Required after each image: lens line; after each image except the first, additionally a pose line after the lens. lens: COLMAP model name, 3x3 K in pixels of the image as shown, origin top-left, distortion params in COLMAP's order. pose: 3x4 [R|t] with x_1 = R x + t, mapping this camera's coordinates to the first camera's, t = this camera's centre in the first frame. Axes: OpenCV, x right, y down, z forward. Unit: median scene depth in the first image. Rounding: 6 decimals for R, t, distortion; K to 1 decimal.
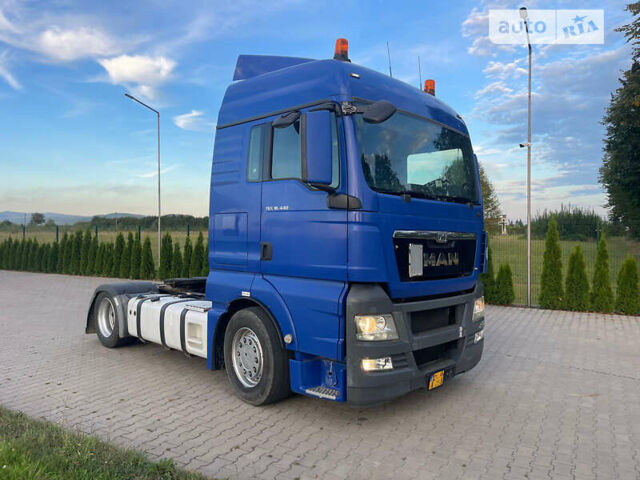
lens RADIAL K [[503.3, 0, 330.1], [0, 503.3, 253.9], [0, 0, 1]] dist [0.015825, 0.004305]
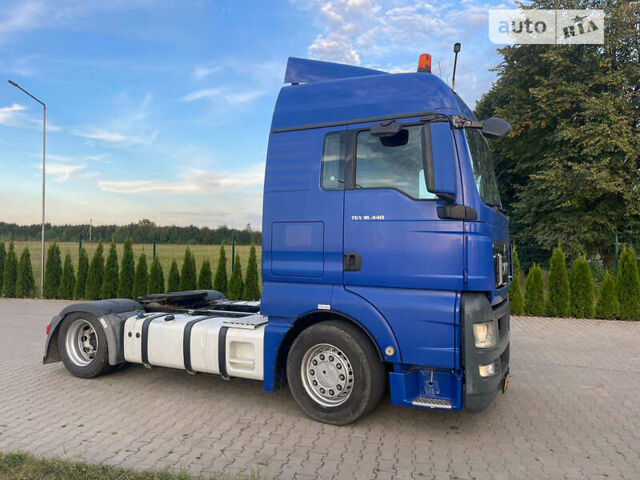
lens RADIAL K [[503.3, 0, 320.1], [0, 503.3, 246.6], [0, 0, 1]] dist [0.015825, 0.004305]
pose [[0.952212, 0.002708, 0.305426, -0.463080], [0.009165, 0.999257, -0.037435, 0.001283], [-0.305300, 0.038446, 0.951480, 0.097087]]
